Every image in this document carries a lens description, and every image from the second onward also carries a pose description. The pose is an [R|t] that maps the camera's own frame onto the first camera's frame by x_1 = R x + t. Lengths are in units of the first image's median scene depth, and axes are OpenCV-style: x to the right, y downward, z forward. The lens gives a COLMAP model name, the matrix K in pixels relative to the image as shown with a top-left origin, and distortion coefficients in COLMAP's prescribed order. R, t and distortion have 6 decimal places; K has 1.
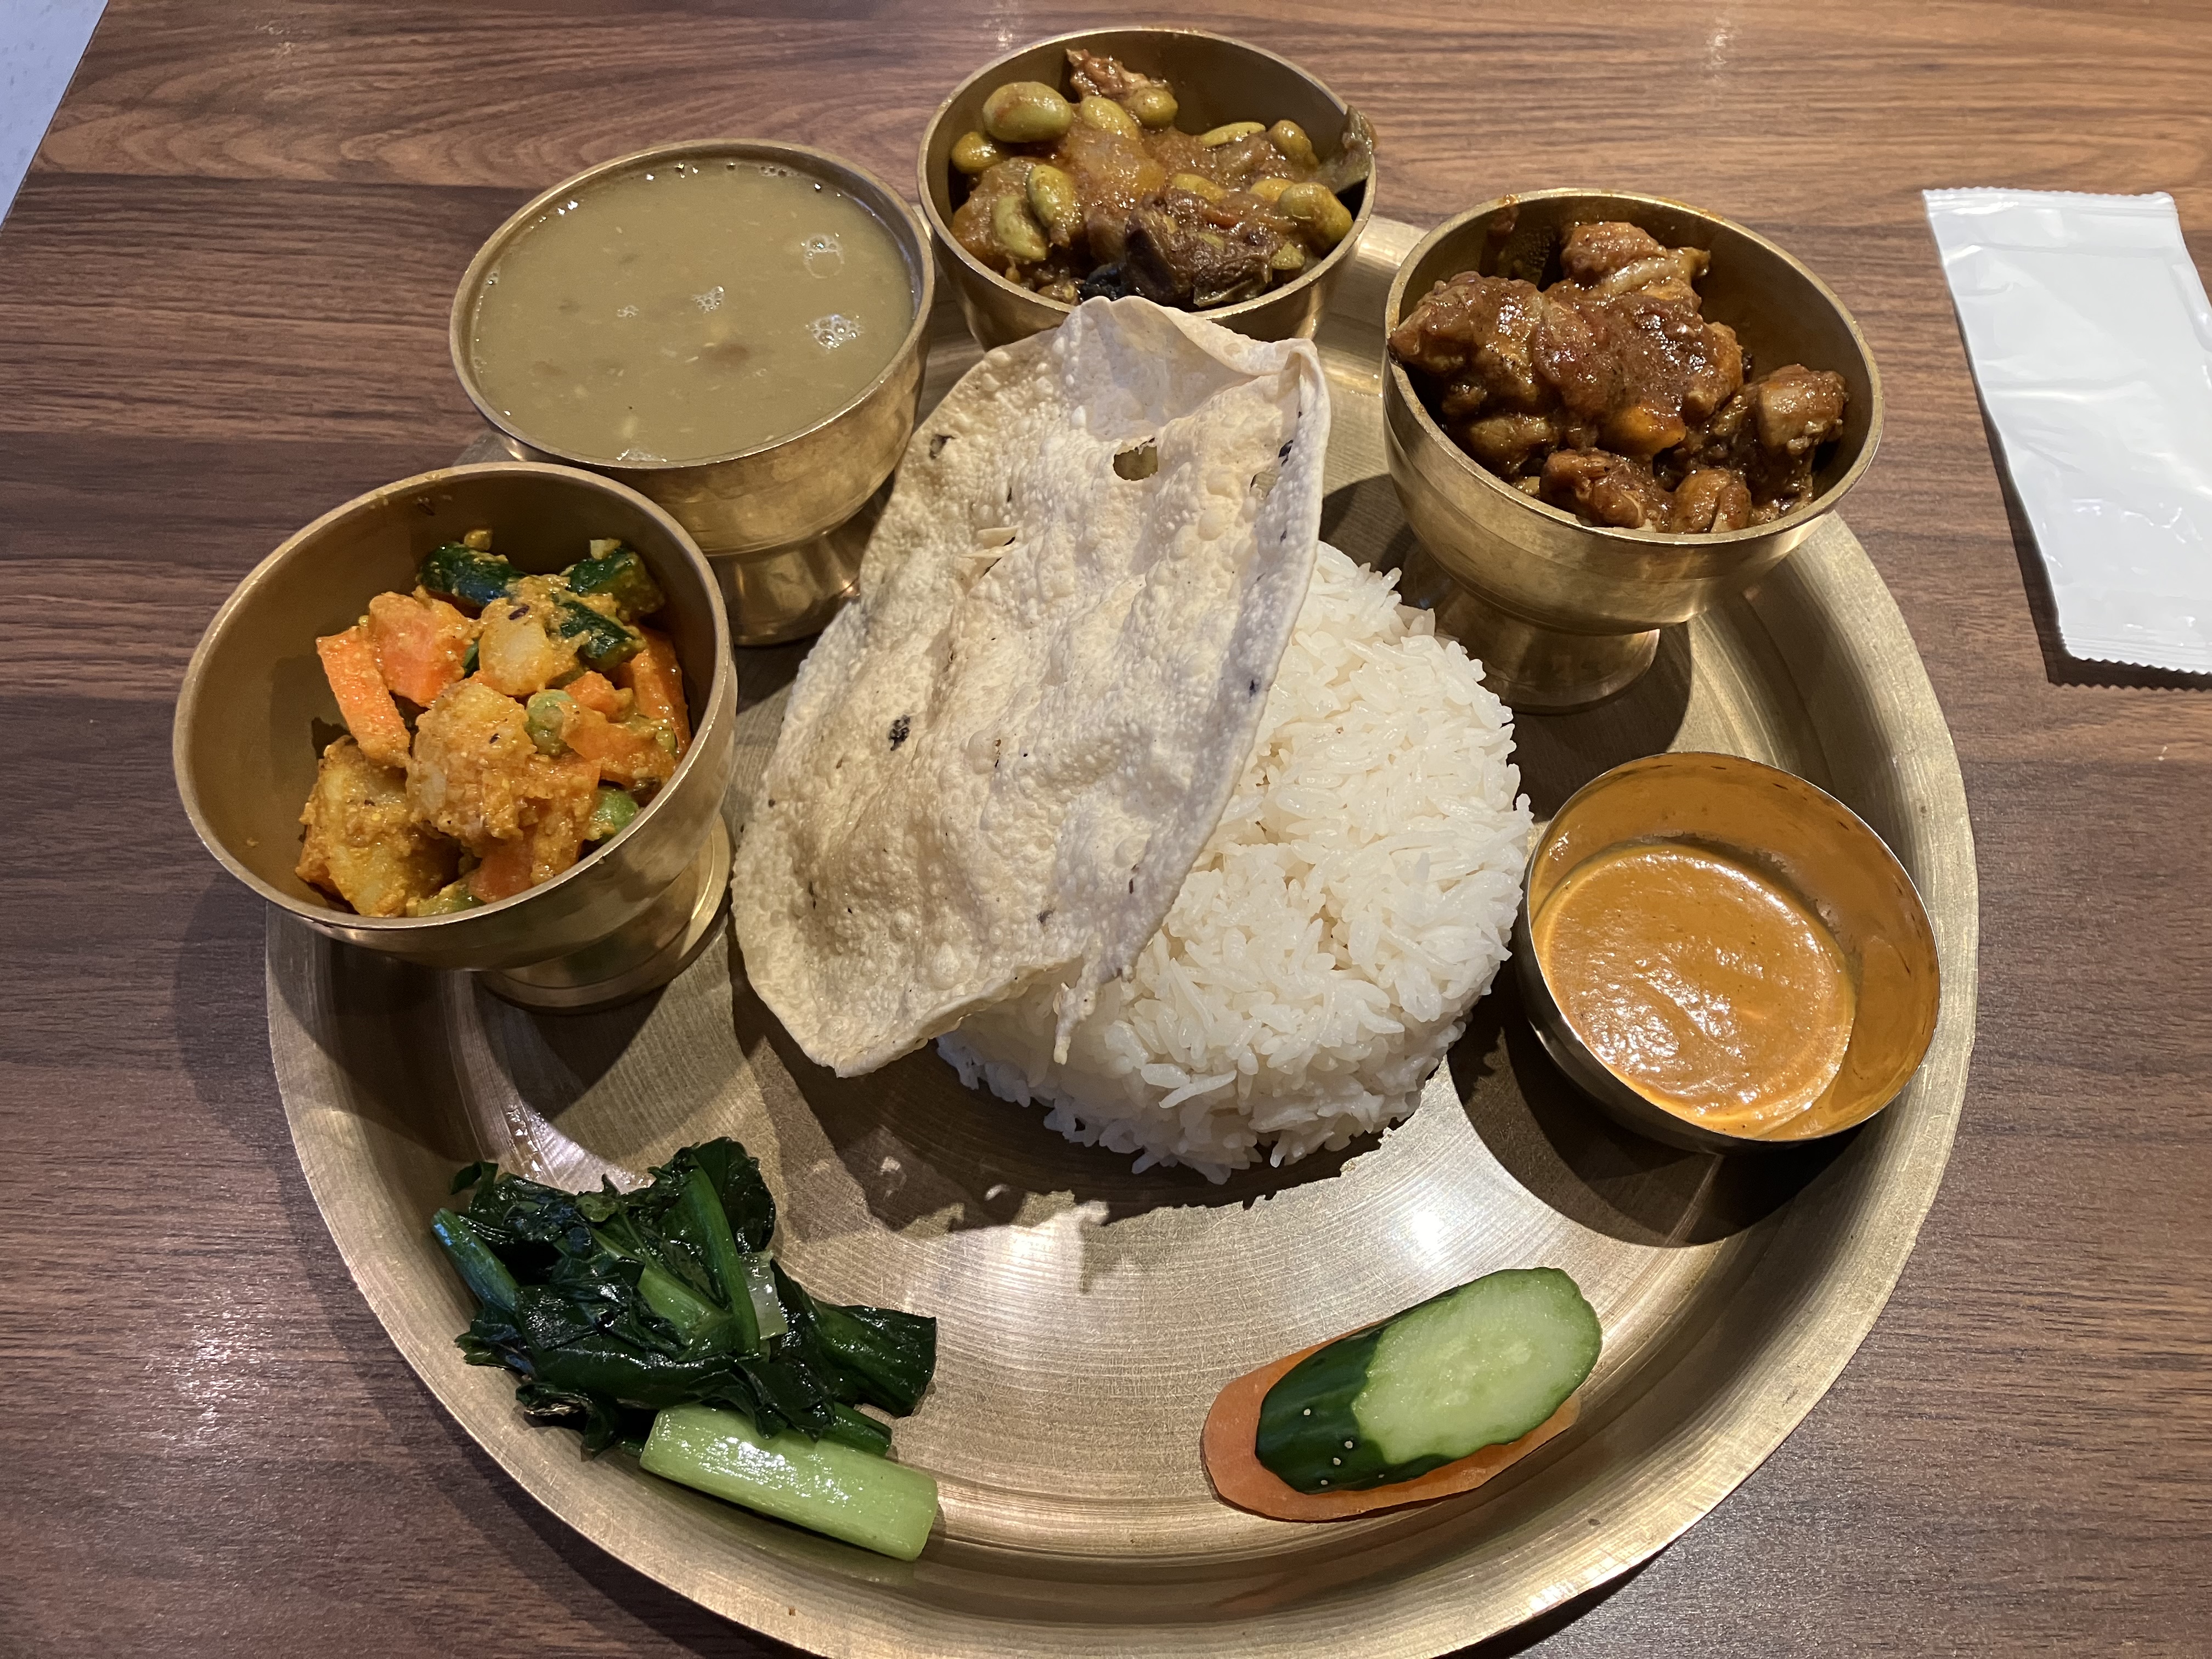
lens RADIAL K [[1816.8, 0, 1106.0], [0, 1816.8, 829.5], [0, 0, 1]] dist [-0.016971, 0.041882]
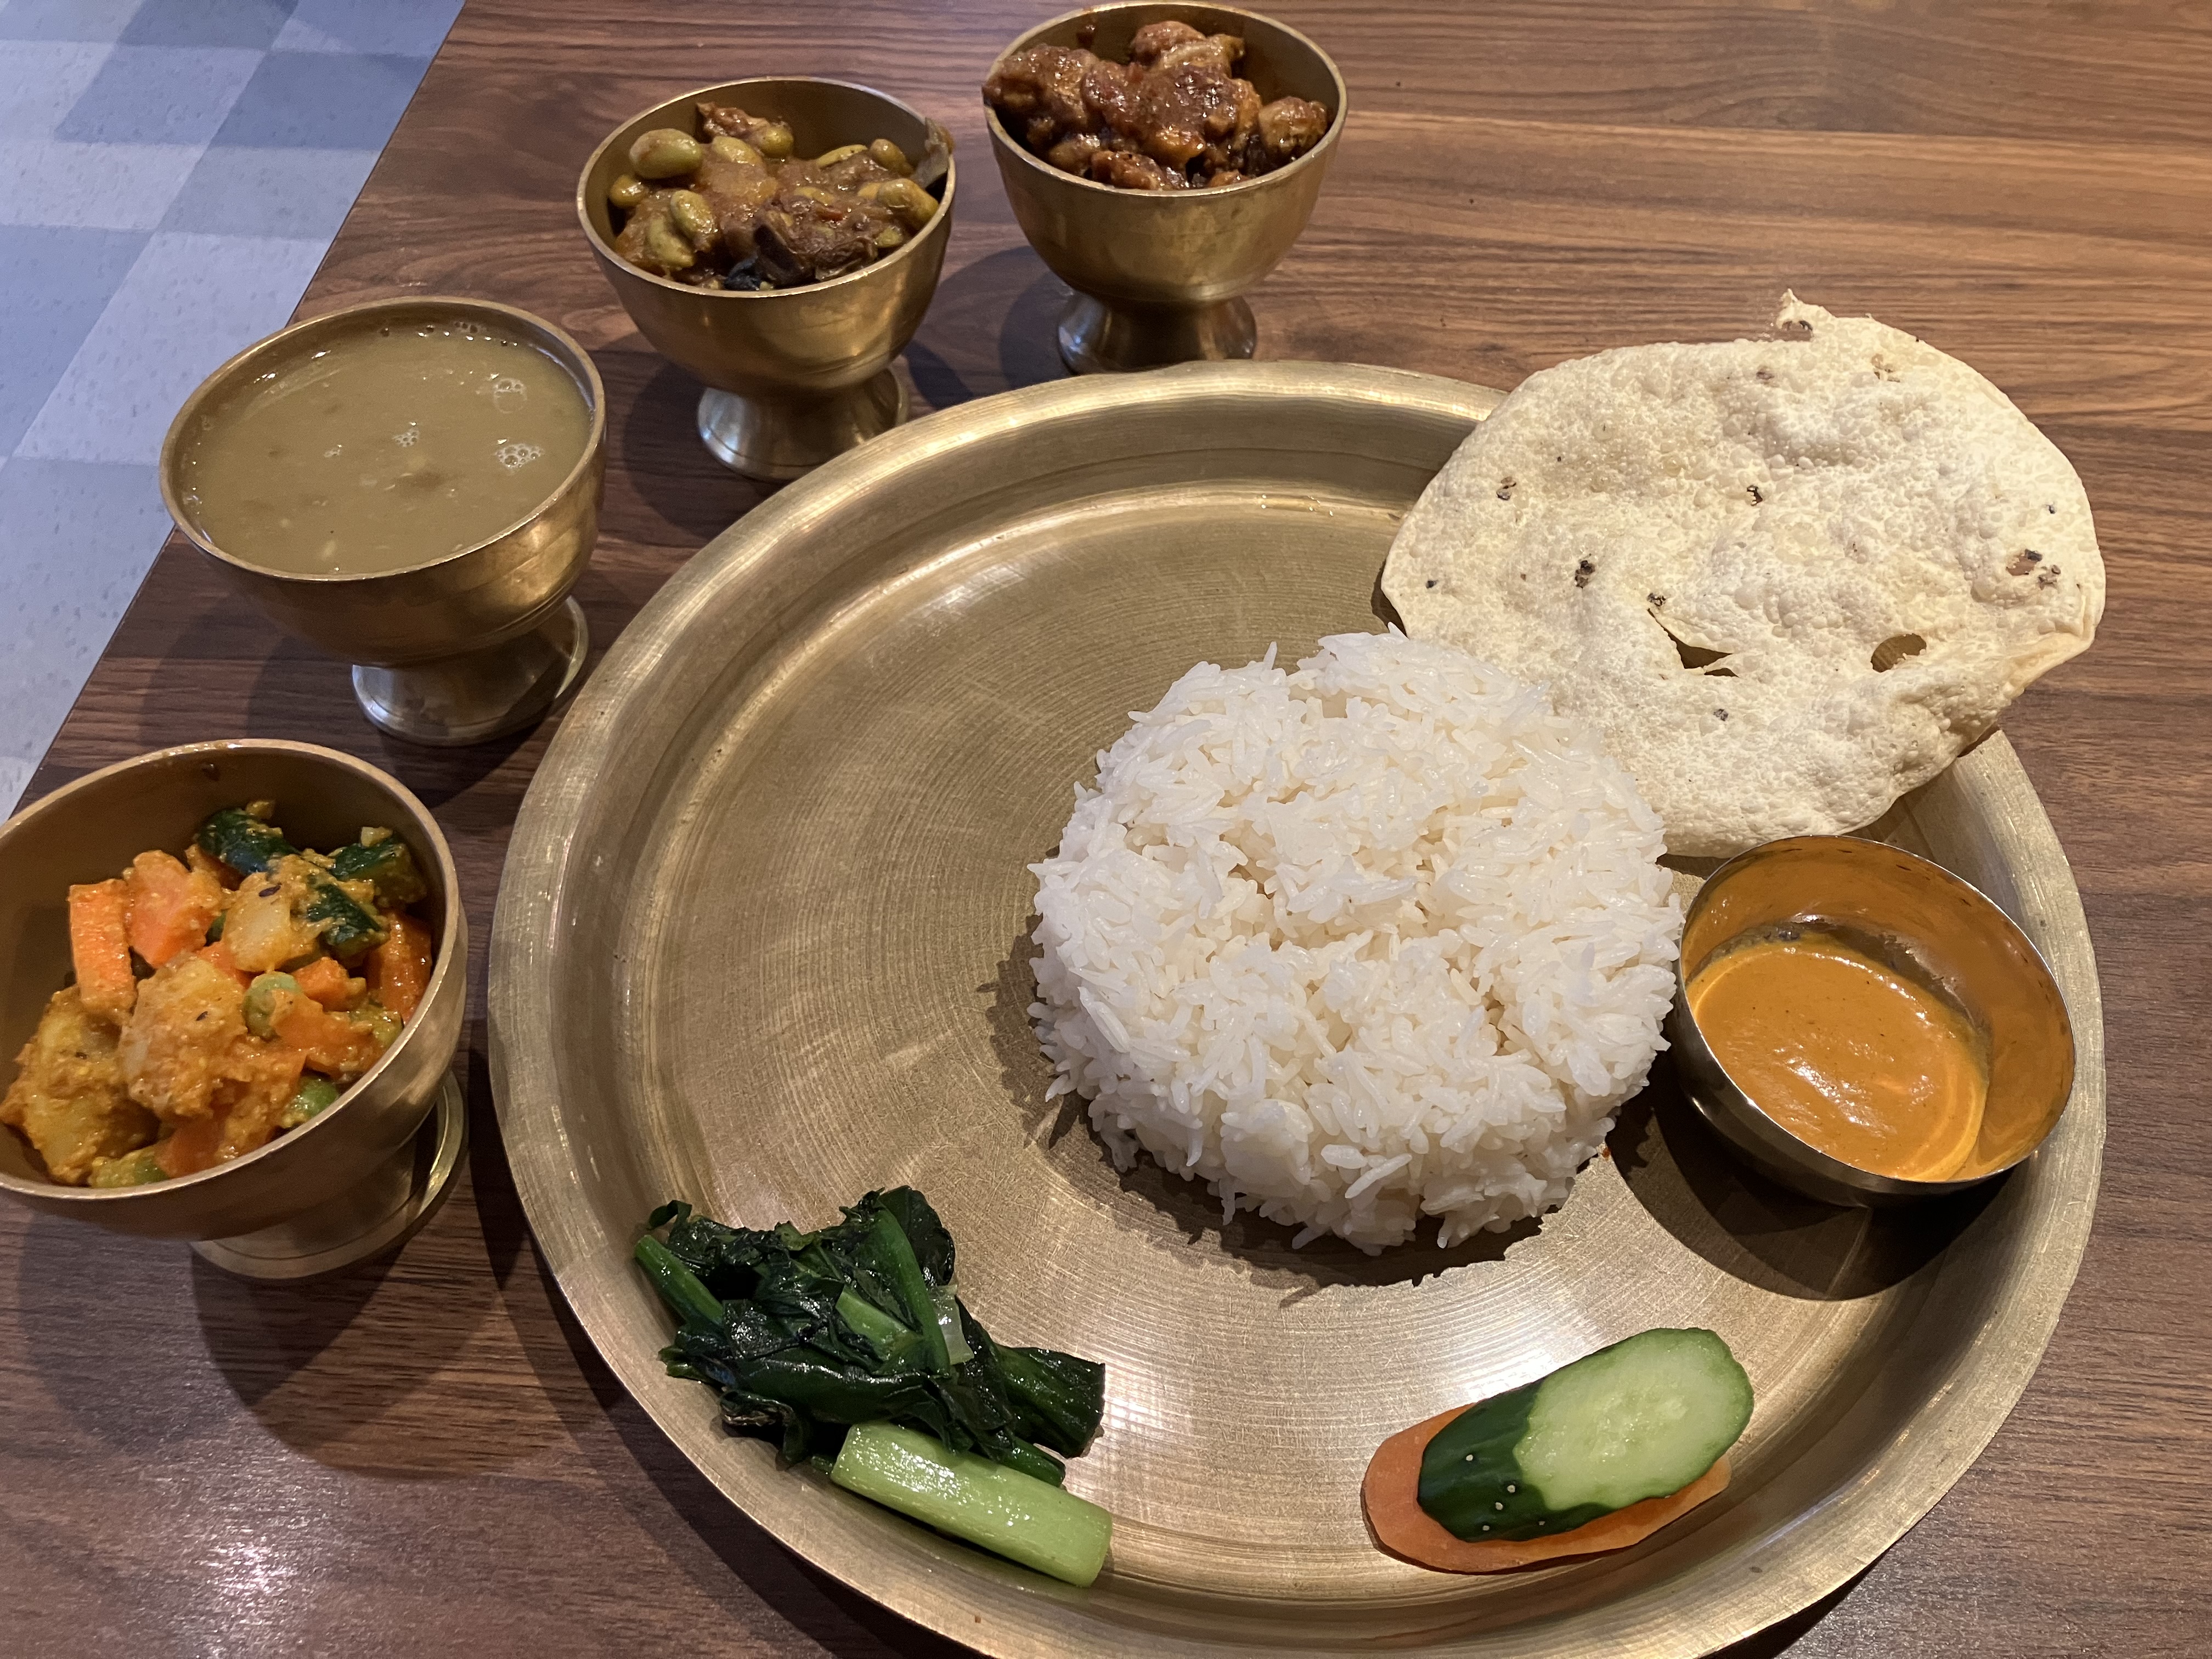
lens RADIAL K [[1816.8, 0, 1106.0], [0, 1816.8, 829.5], [0, 0, 1]] dist [-0.016971, 0.041882]
pose [[0.999116, 0.032021, -0.027255, -0.077621], [-0.035364, 0.990530, -0.132665, 0.107238], [0.022749, 0.133512, 0.990786, -0.076551]]
